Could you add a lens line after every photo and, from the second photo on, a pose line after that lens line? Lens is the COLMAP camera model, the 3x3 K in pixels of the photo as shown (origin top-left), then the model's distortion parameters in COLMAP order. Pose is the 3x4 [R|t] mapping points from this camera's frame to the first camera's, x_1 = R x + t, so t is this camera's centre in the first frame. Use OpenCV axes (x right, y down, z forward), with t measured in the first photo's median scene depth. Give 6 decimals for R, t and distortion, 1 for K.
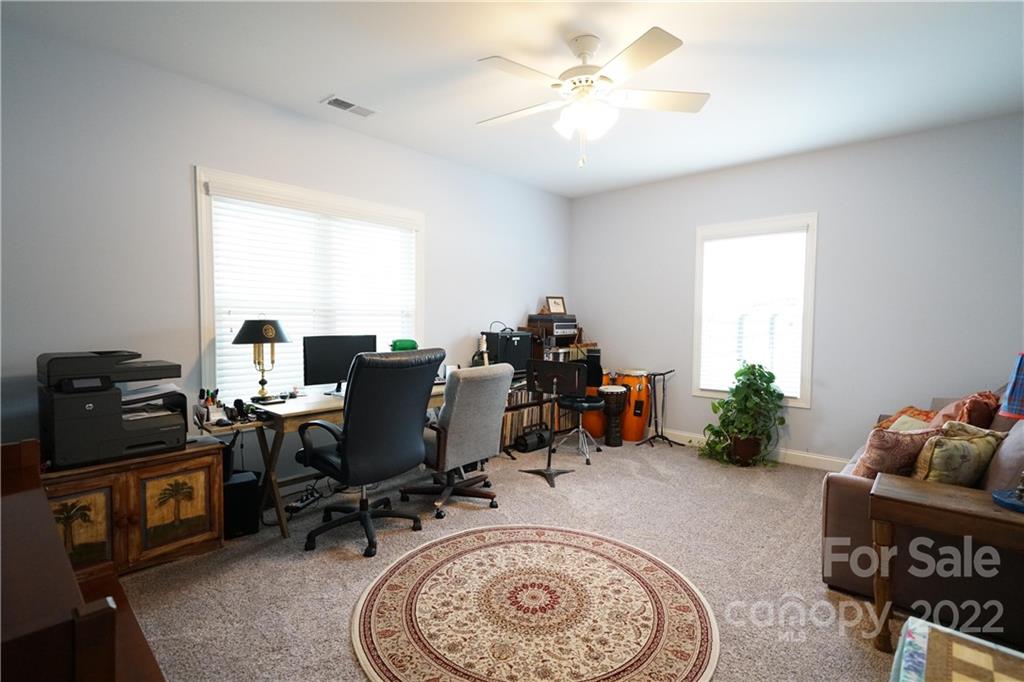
lens RADIAL K [[491.1, 0, 511.3], [0, 491.1, 343.2], [0, 0, 1]] dist [0.015247, 0.000271]
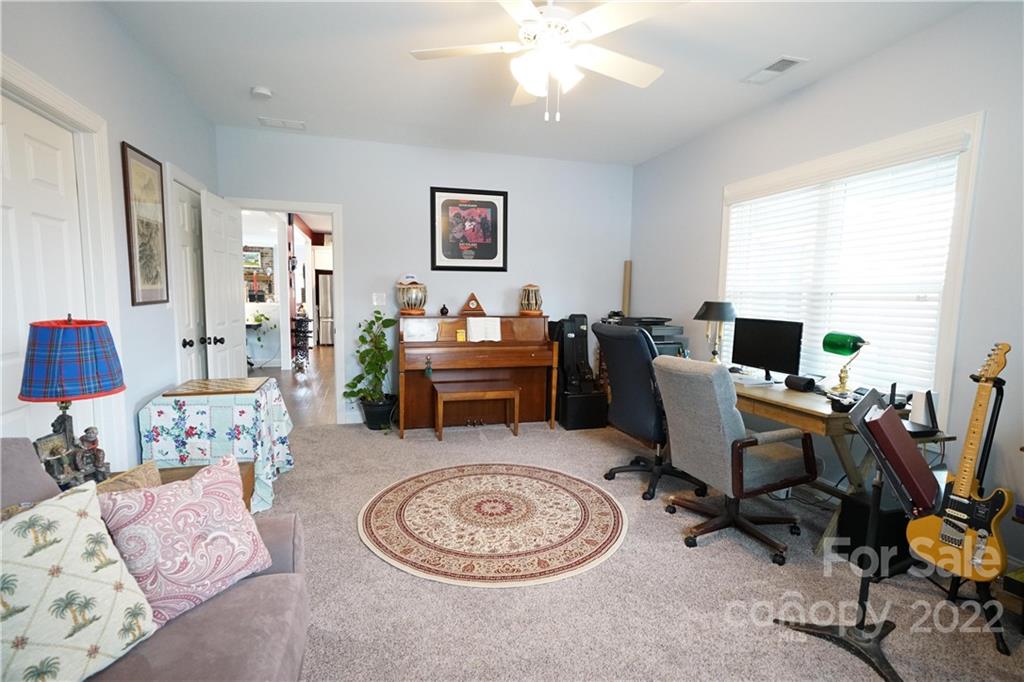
lens RADIAL K [[491.1, 0, 511.3], [0, 491.1, 343.2], [0, 0, 1]] dist [0.015247, 0.000271]
pose [[-0.527284, 0.065655, -0.847149, 0.954955], [-0.063861, 0.991128, 0.116562, -0.065890], [0.847286, 0.115561, -0.518413, 1.442652]]
